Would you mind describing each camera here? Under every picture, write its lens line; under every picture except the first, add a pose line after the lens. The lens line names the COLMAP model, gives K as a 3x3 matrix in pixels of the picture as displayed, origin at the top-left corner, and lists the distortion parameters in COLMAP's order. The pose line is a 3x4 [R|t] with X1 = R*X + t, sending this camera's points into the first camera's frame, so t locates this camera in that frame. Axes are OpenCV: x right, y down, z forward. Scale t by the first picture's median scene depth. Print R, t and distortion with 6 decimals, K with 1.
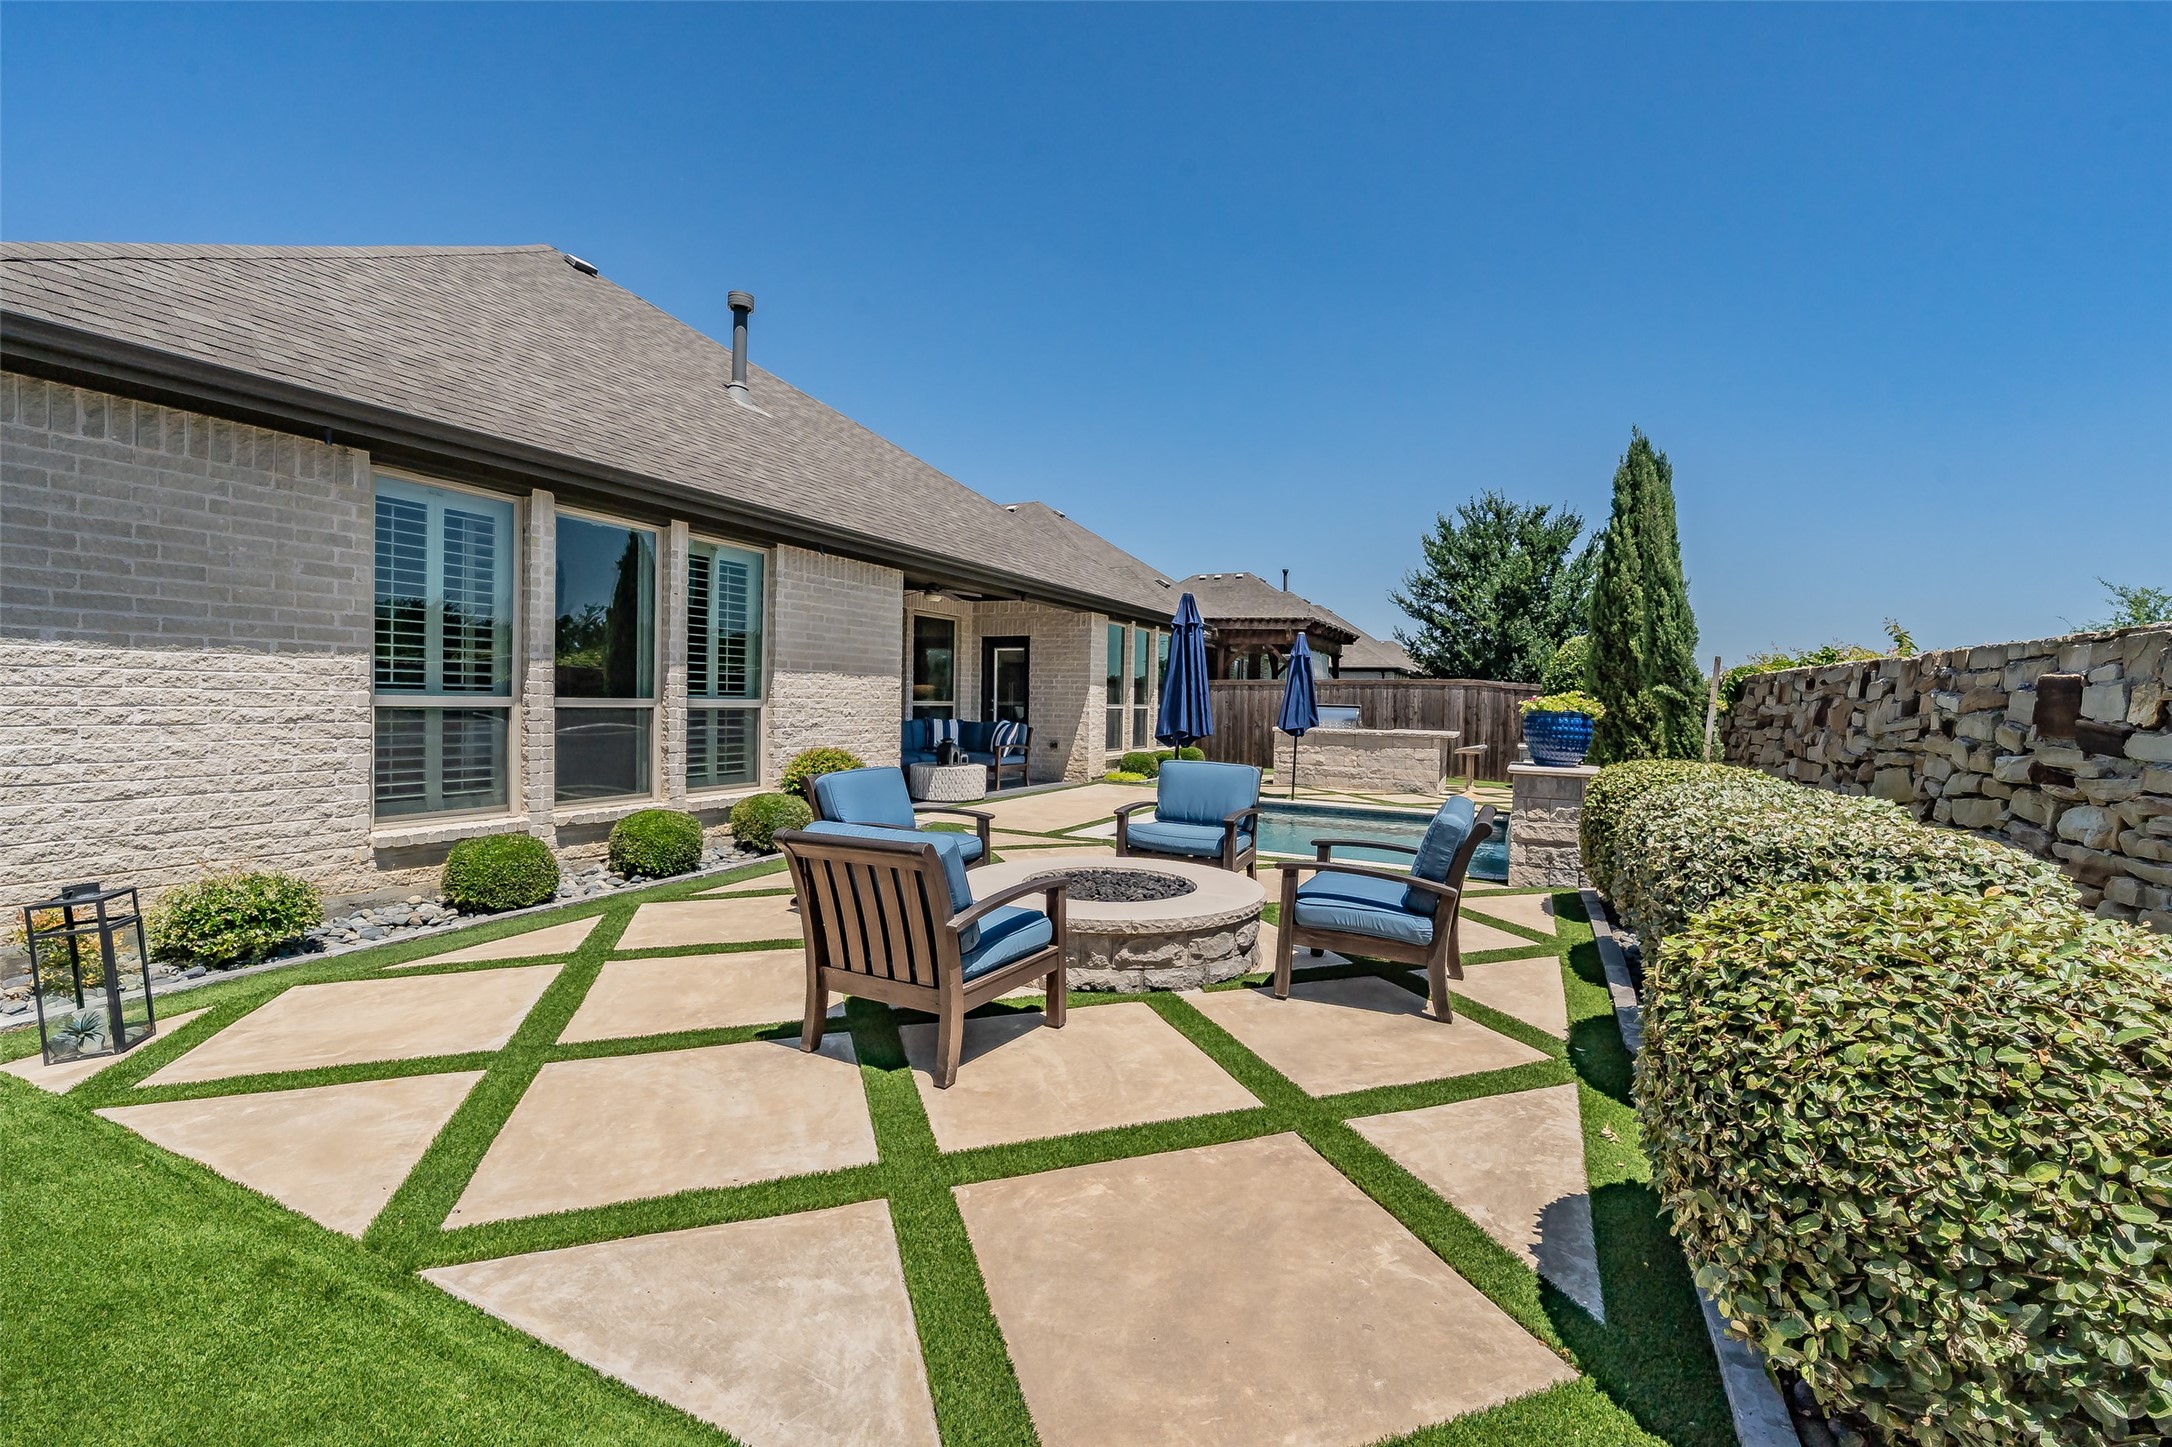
lens RADIAL K [[873.3, 0, 1068.3], [0, 873.3, 732.8], [0, 0, 1]] dist [-0.001473, -0.000126]
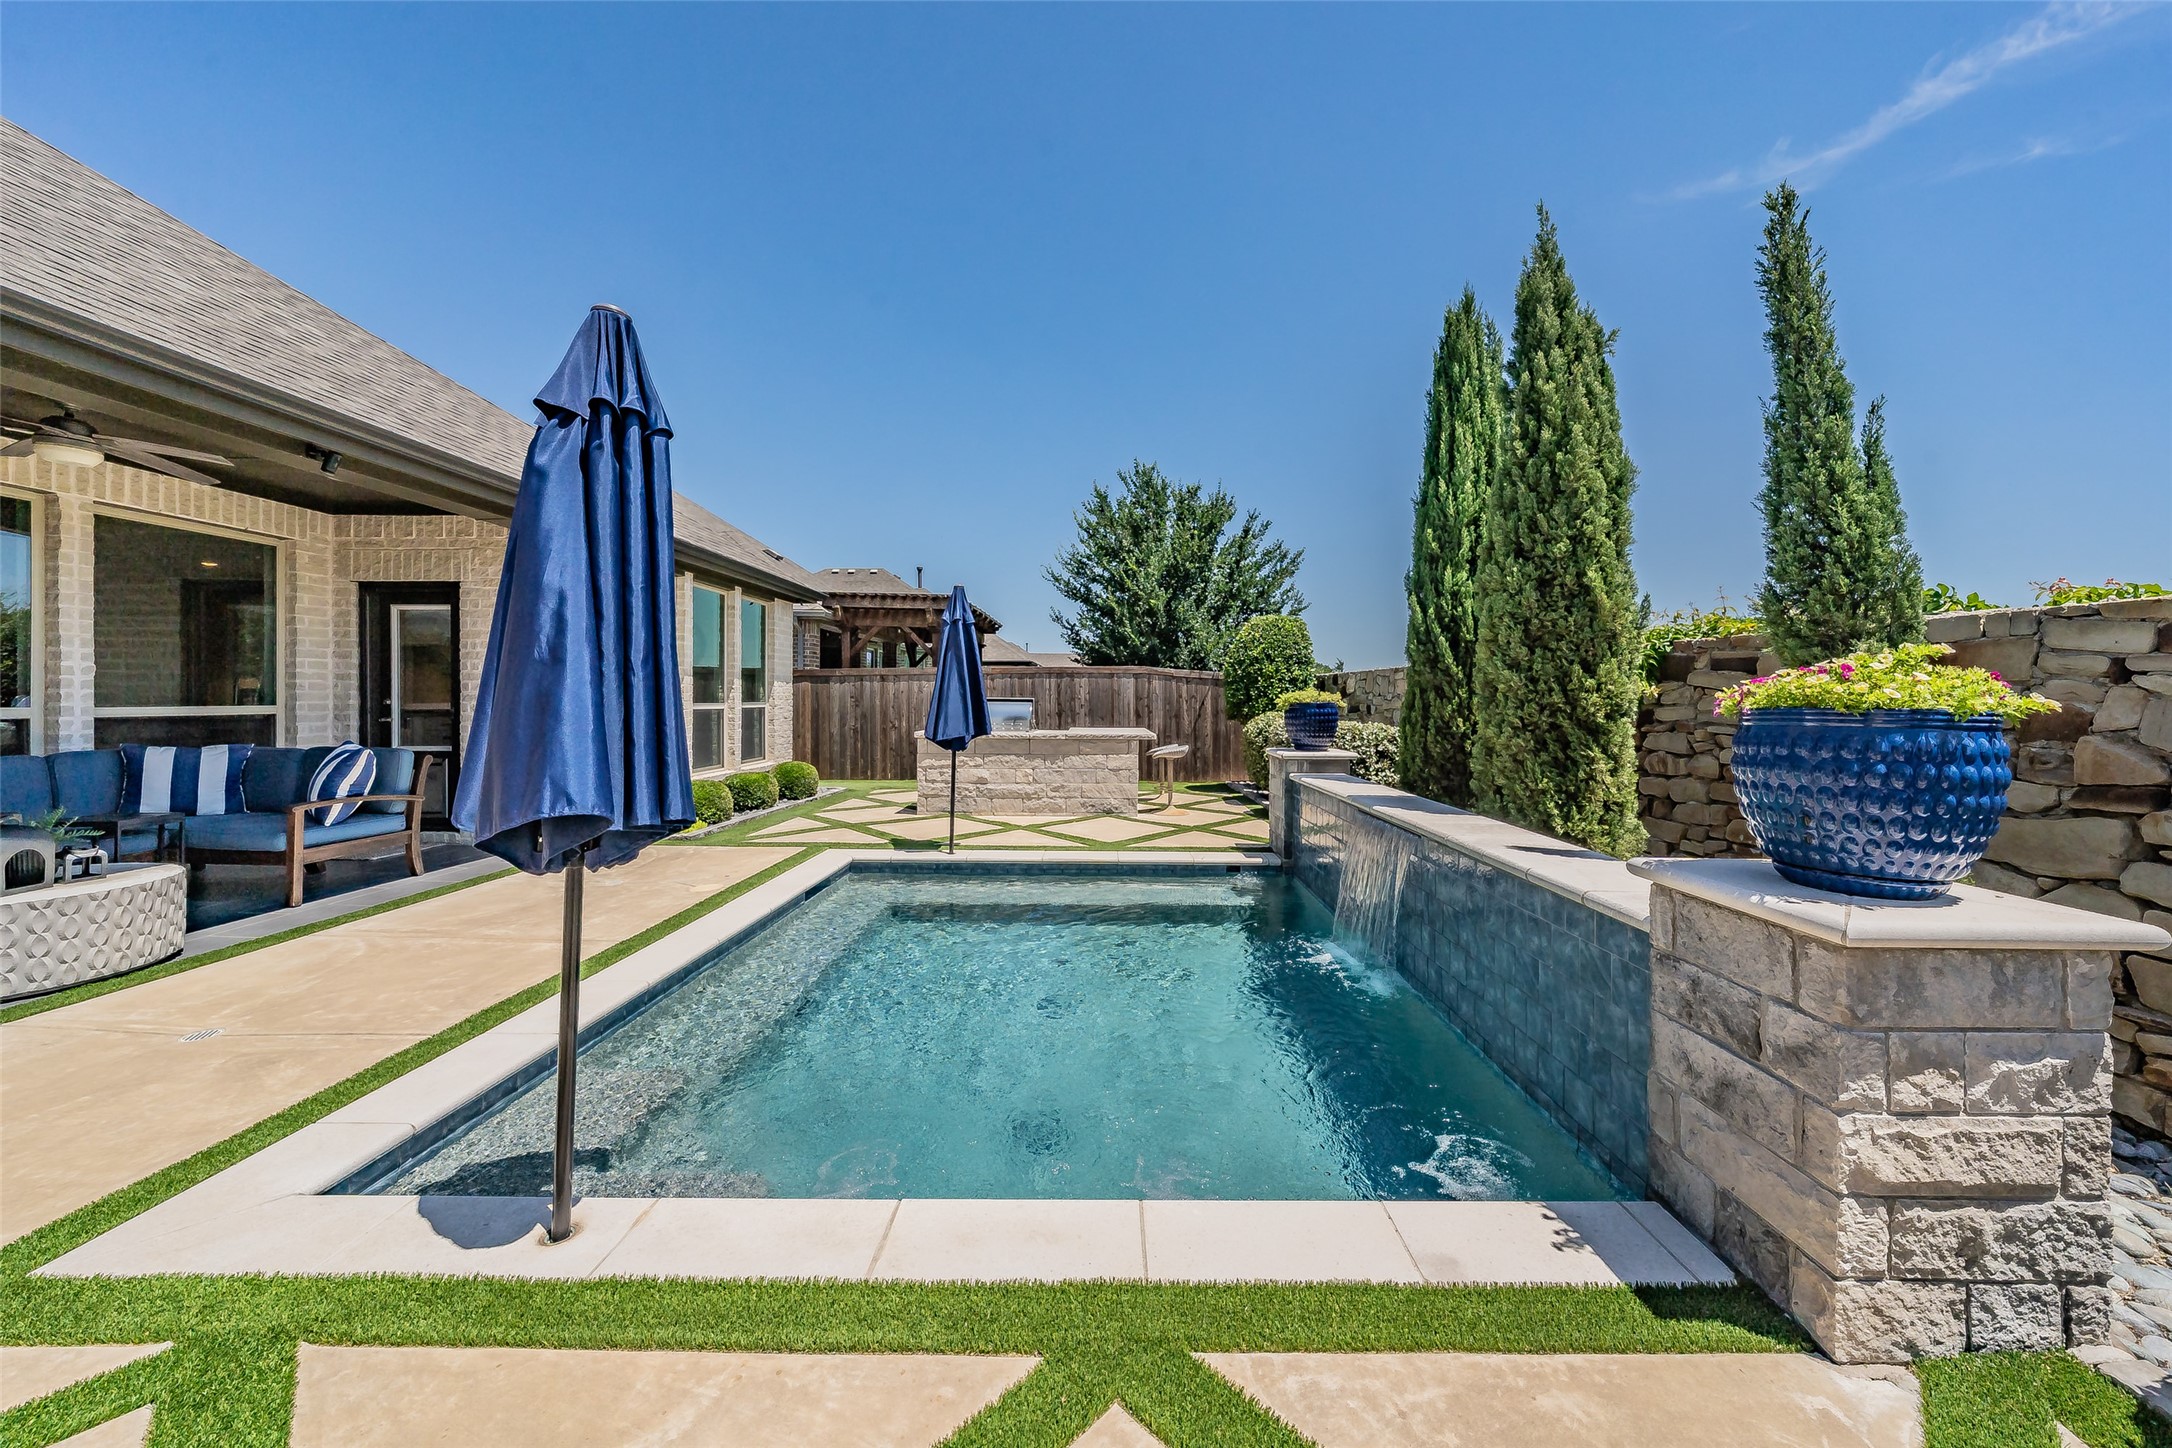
lens RADIAL K [[761.6, 0, 1121.1], [0, 761.6, 695.9], [0, 0, 1]] dist [-0.003126, -0.000667]
pose [[0.877185, -0.016948, 0.479853, 0.078432], [0.033747, 0.999082, -0.026405, -0.012353], [-0.478964, 0.039356, 0.876952, 0.347672]]
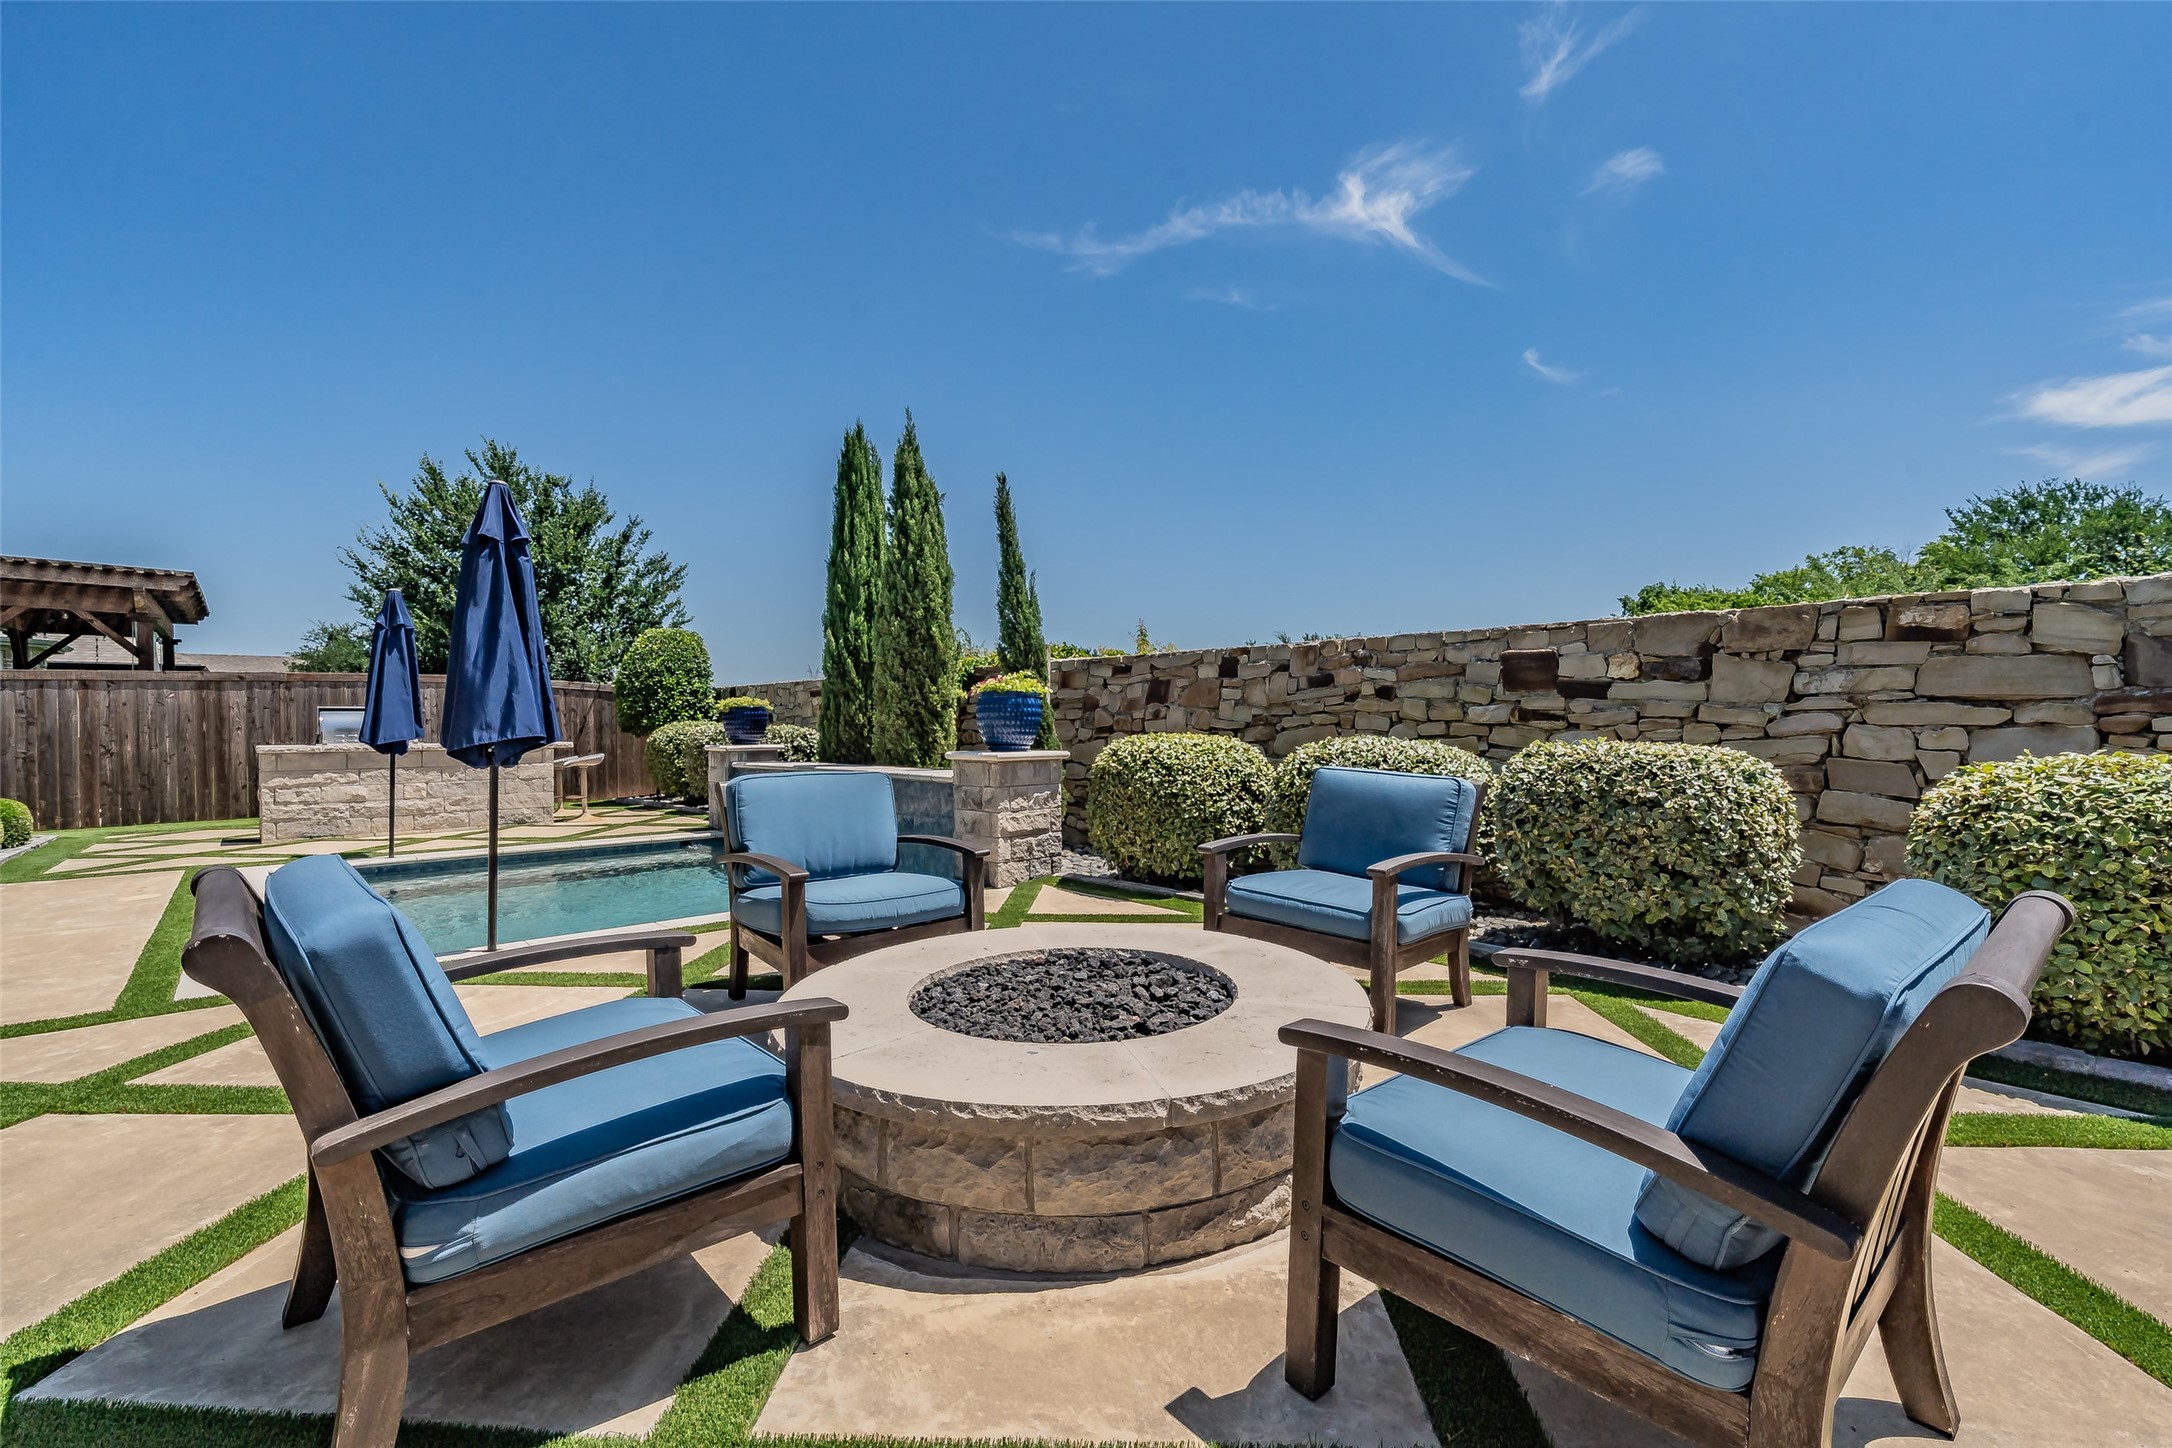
lens RADIAL K [[938.1, 0, 1073.7], [0, 938.1, 739.0], [0, 0, 1]] dist [-0.003969, 0.001497]
pose [[0.369579, -0.040158, 0.928331, -0.136686], [0.051350, 0.998422, 0.022747, 0.002140], [-0.927779, 0.039263, 0.371058, 0.220693]]
